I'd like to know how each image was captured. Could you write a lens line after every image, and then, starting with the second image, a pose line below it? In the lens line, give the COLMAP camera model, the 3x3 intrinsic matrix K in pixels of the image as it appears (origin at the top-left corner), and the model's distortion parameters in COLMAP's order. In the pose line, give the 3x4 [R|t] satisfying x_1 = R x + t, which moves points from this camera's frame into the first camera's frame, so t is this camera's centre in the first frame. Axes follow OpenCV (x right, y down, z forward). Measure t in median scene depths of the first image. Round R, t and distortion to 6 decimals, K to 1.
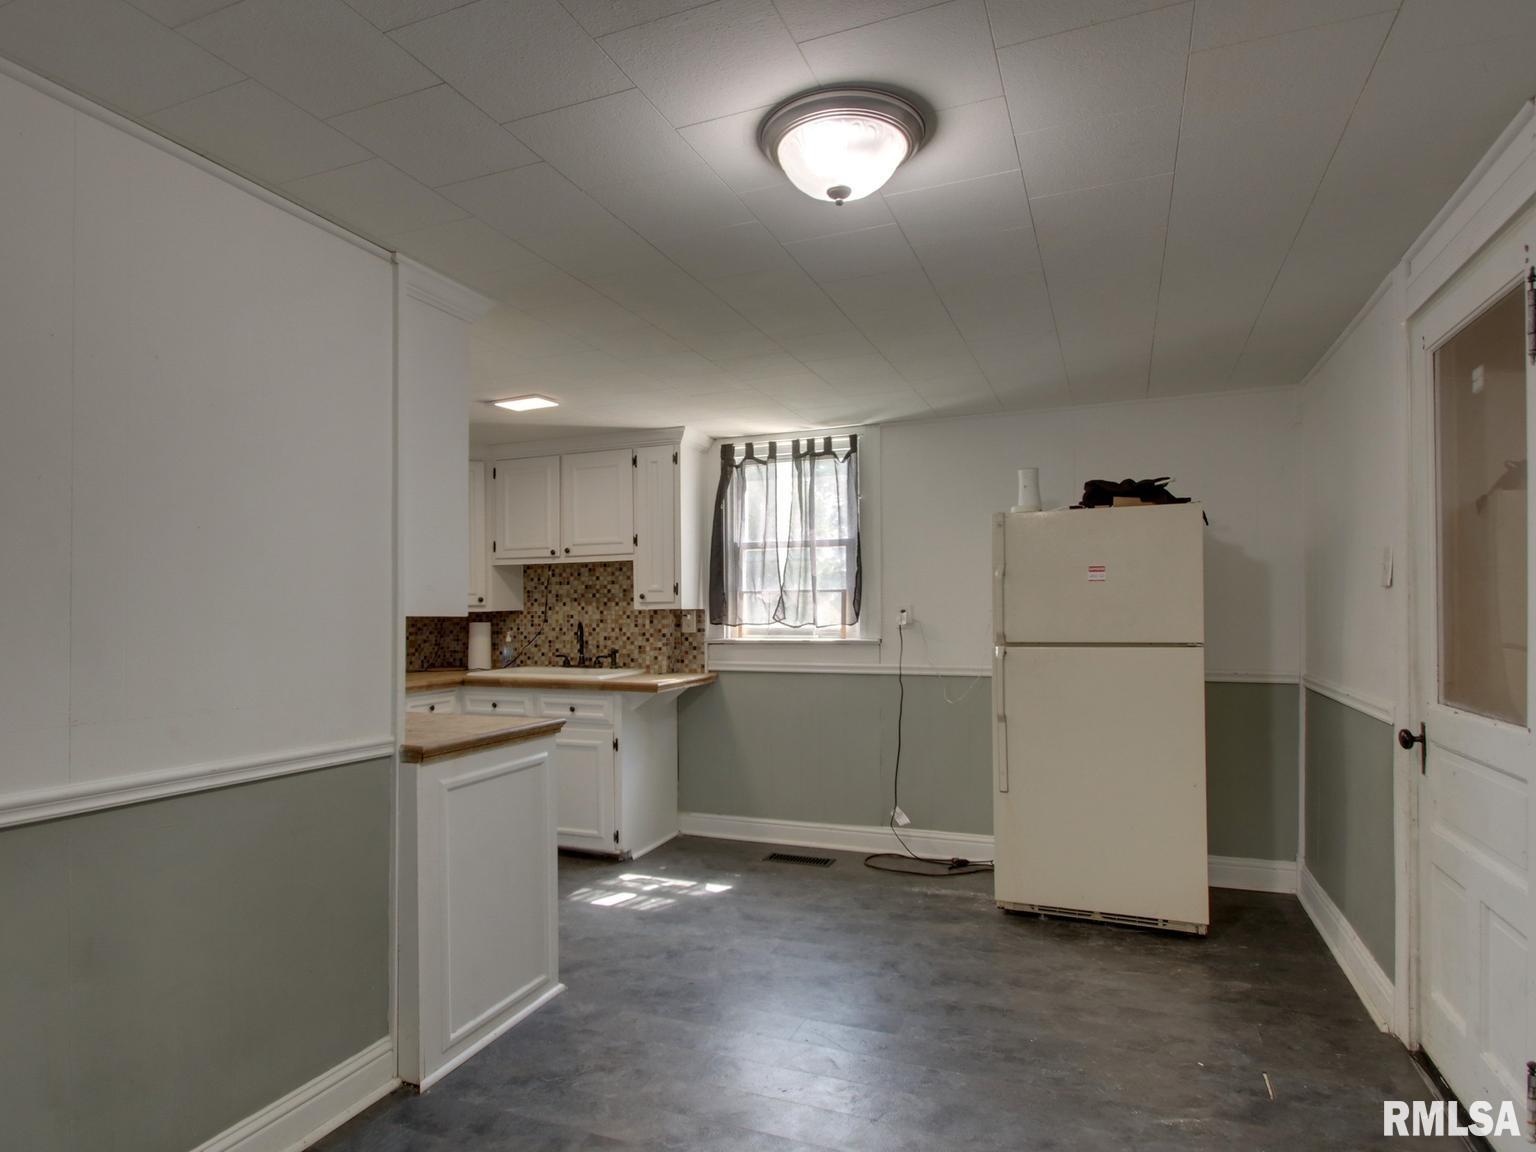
lens RADIAL K [[836.7, 0, 758.2], [0, 836.7, 584.9], [0, 0, 1]] dist [0.015563, -0.018764]
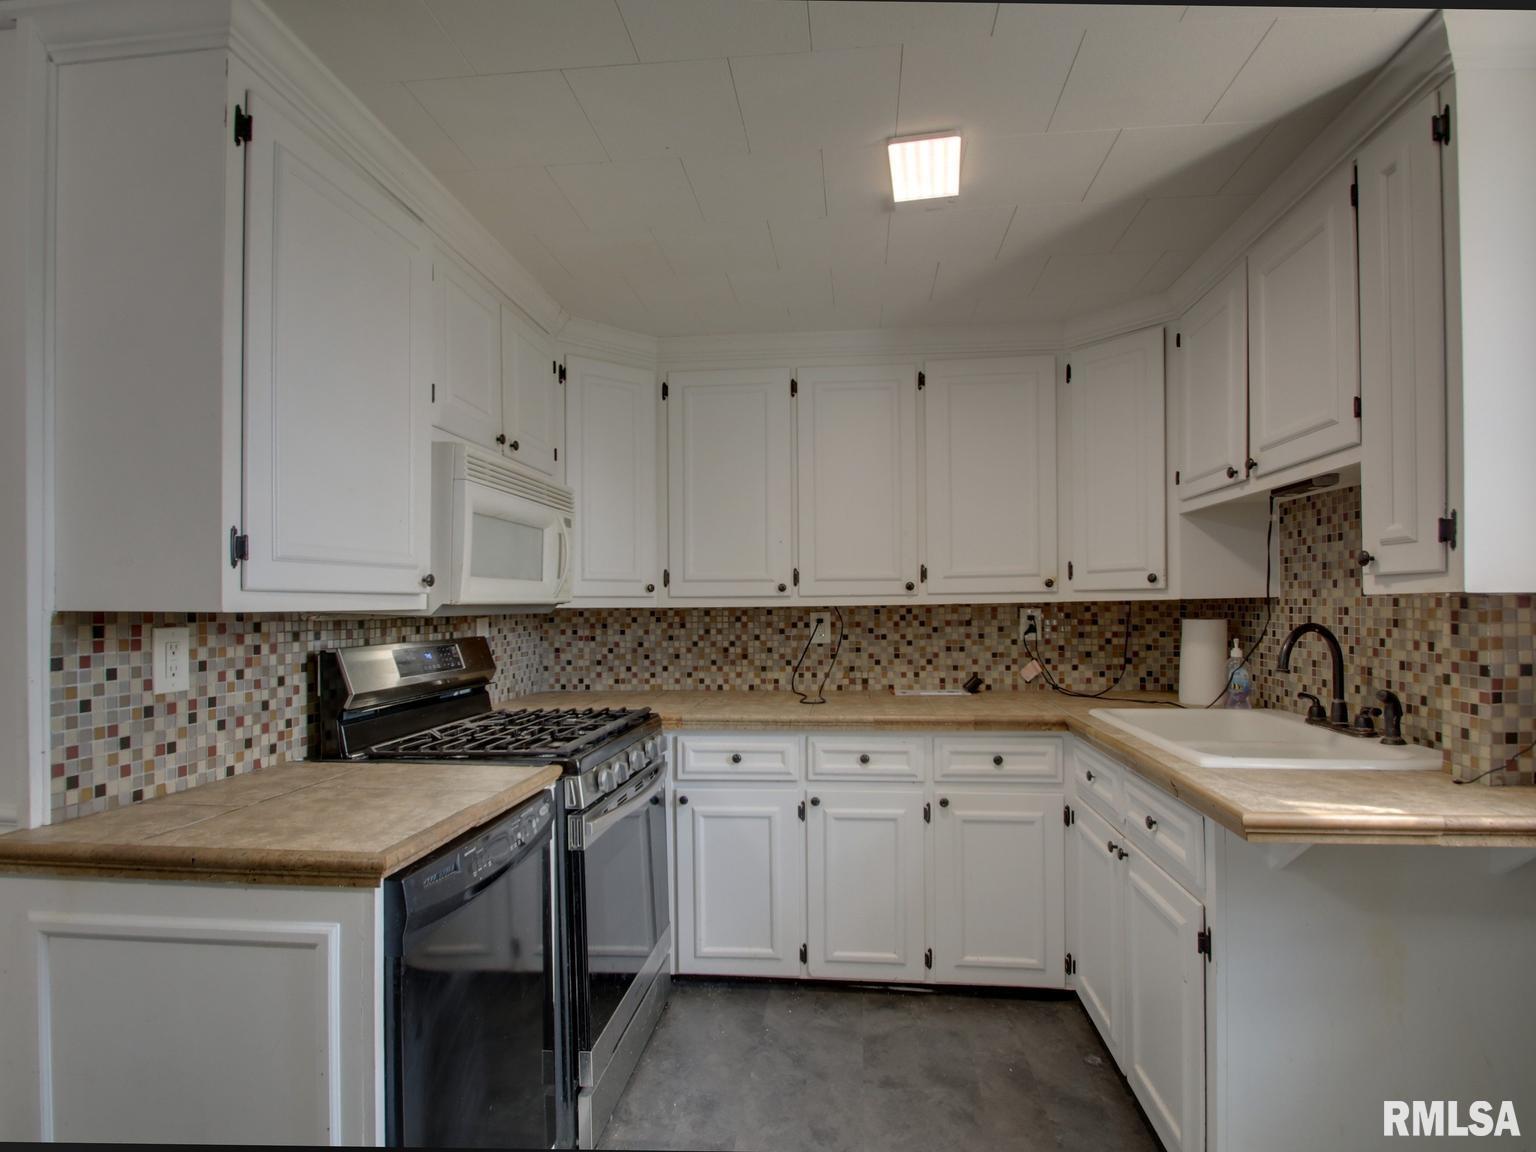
lens RADIAL K [[836.7, 0, 758.2], [0, 836.7, 584.9], [0, 0, 1]] dist [0.015563, -0.018764]
pose [[0.280865, -0.015060, -0.959629, 0.121679], [0.028976, 0.999554, -0.007205, 0.018491], [0.959310, -0.025782, 0.281176, 0.587642]]
